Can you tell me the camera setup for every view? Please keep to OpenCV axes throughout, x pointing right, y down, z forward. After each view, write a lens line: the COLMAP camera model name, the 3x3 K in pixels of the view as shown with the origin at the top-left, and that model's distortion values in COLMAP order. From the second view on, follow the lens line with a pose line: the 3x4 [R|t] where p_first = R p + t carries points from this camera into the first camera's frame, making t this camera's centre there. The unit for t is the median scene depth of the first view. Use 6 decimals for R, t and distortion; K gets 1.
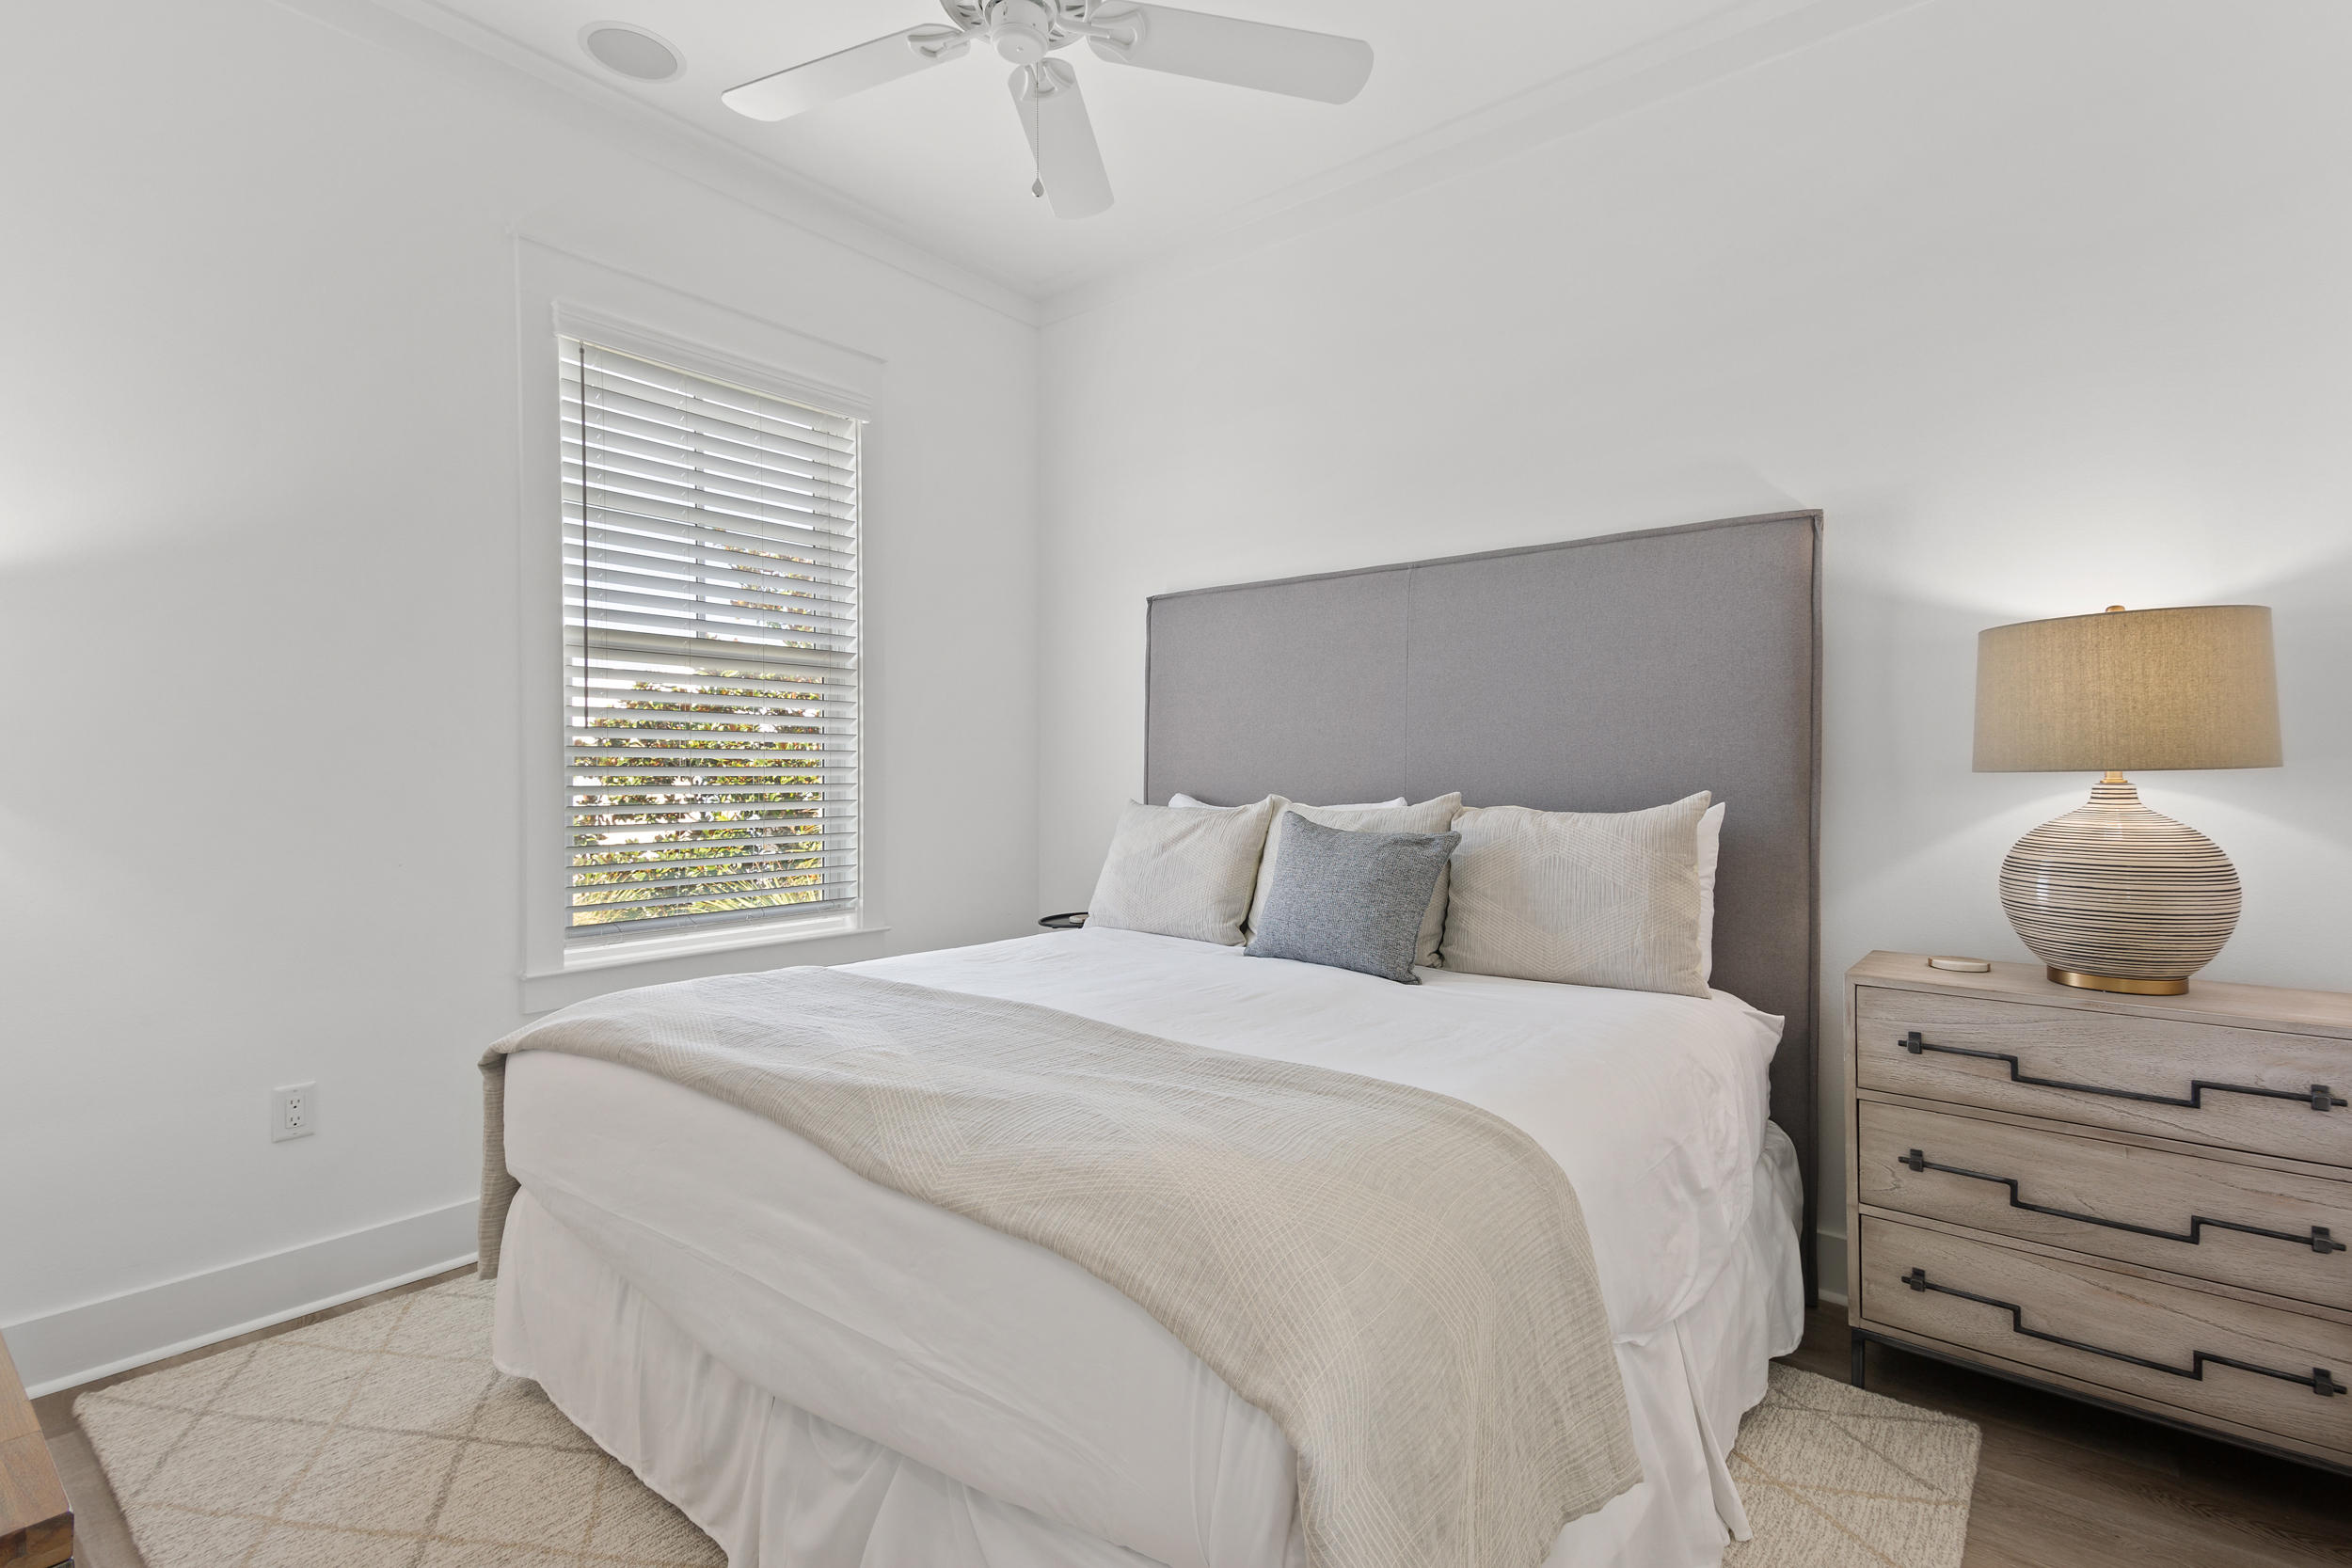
lens RADIAL K [[1117.0, 0, 1177.6], [0, 1117.0, 779.3], [0, 0, 1]] dist [0.034449, -0.003749]
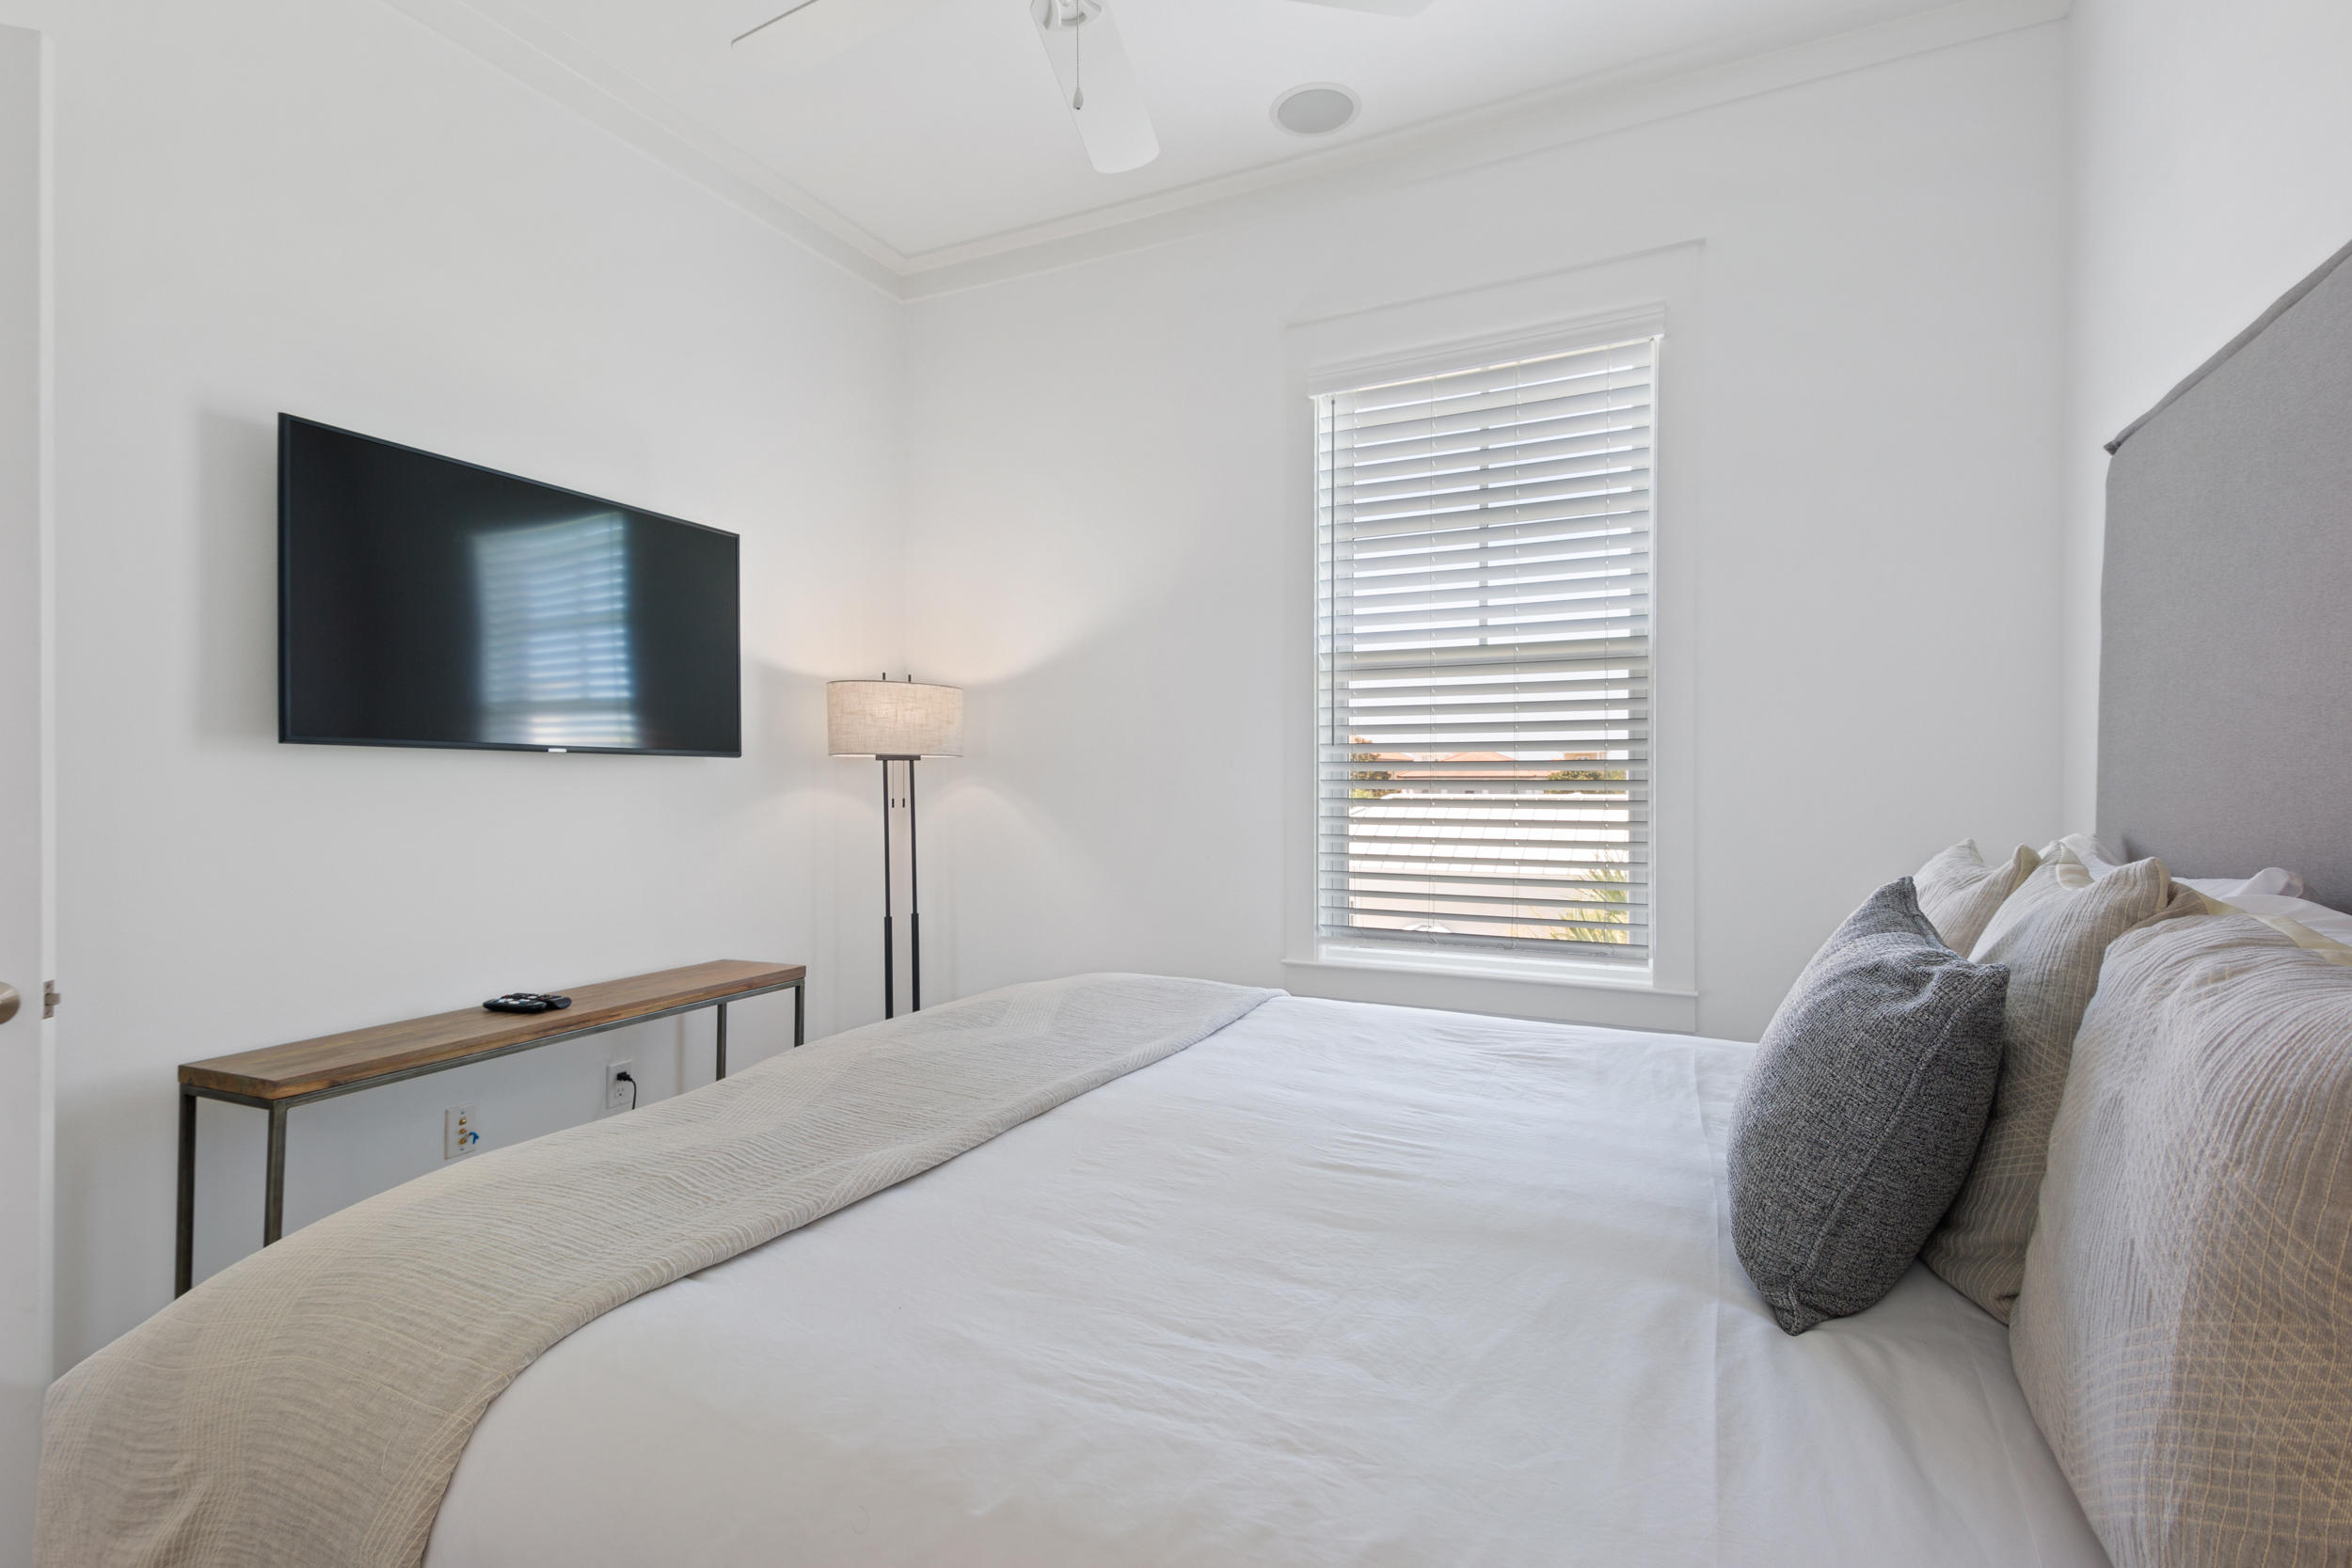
lens RADIAL K [[1117.0, 0, 1173.8], [0, 1117.0, 785.2], [0, 0, 1]] dist [0.034449, -0.003749]
pose [[0.226753, 0.000571, -0.973952, 0.438678], [-0.005513, 0.999985, -0.000697, -0.005095], [0.973937, 0.005527, 0.226752, 0.534787]]
